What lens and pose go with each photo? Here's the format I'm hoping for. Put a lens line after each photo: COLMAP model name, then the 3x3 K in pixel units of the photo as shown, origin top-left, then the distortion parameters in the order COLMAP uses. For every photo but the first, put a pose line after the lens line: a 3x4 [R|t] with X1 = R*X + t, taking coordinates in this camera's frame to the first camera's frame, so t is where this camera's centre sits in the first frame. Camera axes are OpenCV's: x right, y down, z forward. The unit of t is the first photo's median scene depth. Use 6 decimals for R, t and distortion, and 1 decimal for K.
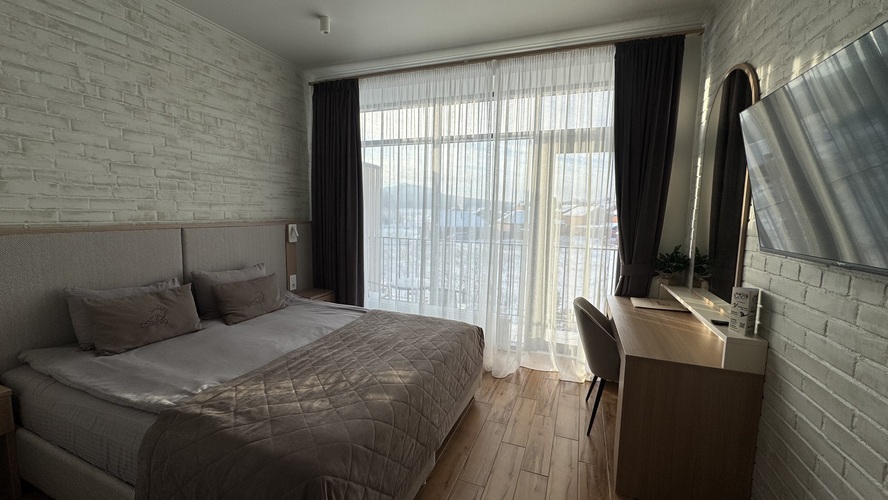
lens RADIAL K [[360.3, 0, 440.8], [0, 360.3, 245.1], [0, 0, 1]] dist [-0.001268, 0.000115]
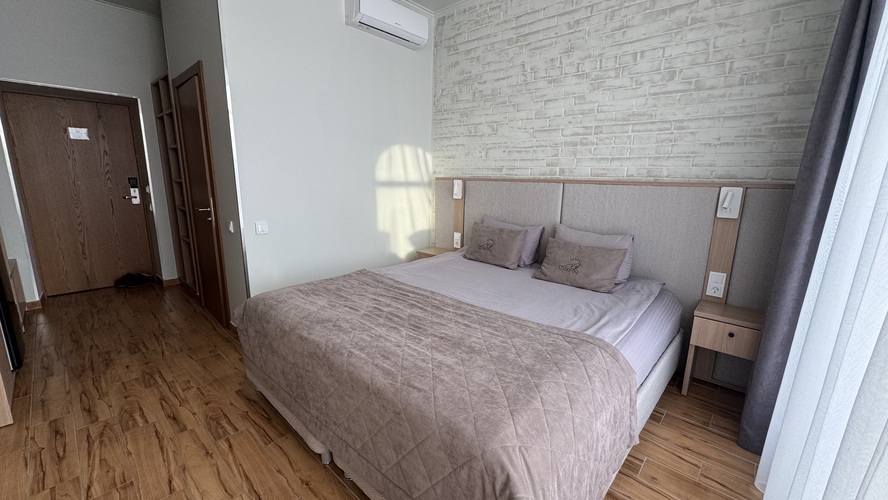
lens RADIAL K [[360.3, 0, 441.7], [0, 360.3, 247.0], [0, 0, 1]] dist [-0.001268, 0.000115]
pose [[-0.361909, 0.162182, -0.917997, 0.416689], [-0.106430, 0.971123, 0.213526, -0.051652], [0.926118, 0.174979, -0.334197, 1.039851]]
